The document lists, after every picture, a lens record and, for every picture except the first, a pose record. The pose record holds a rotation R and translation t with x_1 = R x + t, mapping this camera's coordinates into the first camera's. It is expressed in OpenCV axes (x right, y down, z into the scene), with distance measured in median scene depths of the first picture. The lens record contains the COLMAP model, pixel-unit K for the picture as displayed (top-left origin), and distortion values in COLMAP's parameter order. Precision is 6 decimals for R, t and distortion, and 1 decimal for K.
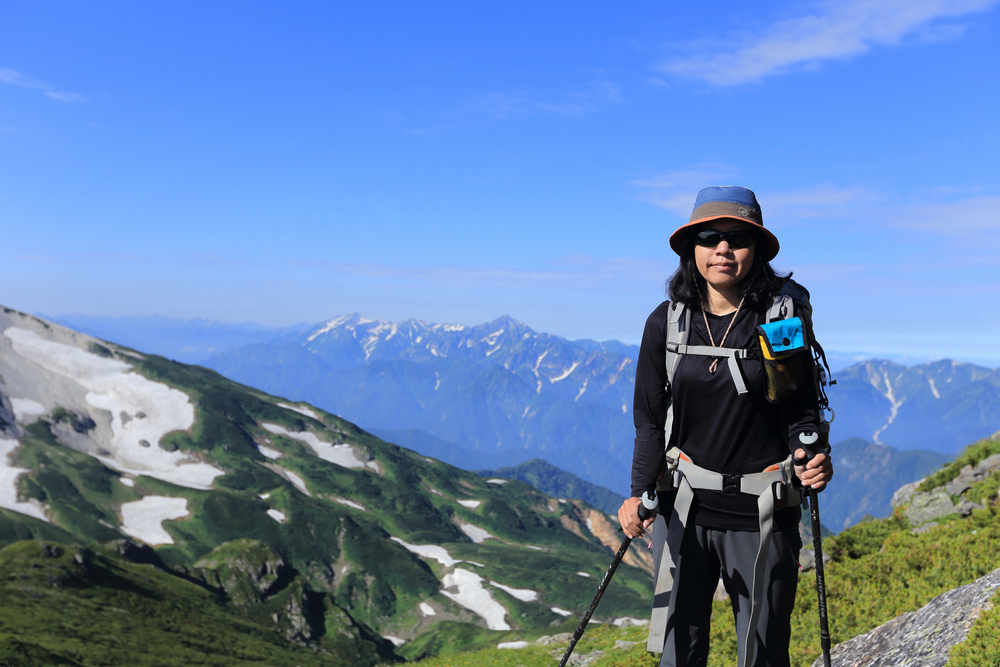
lens RADIAL K [[960.9, 0, 500.0], [0, 960.9, 333.5], [0, 0, 1]] dist [-0.001010, 0.147996]
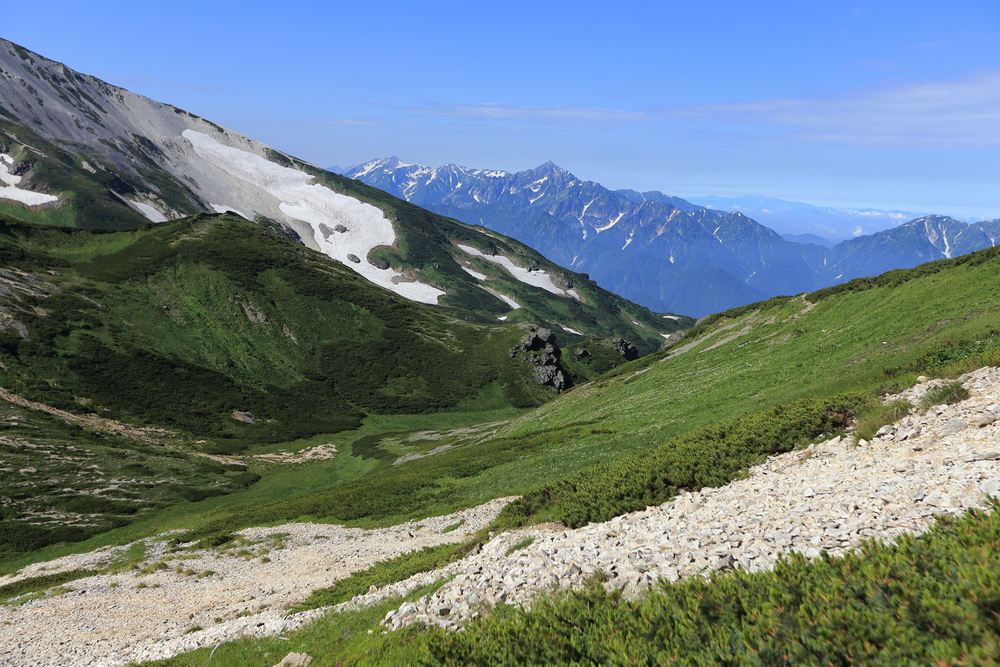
lens RADIAL K [[960.9, 0, 500.0], [0, 960.9, 333.5], [0, 0, 1]] dist [-0.001010, 0.147996]
pose [[0.999419, 0.027630, -0.019951, -0.183765], [-0.024237, 0.987789, 0.153901, 0.035803], [0.023959, -0.153328, 0.987885, 0.086041]]
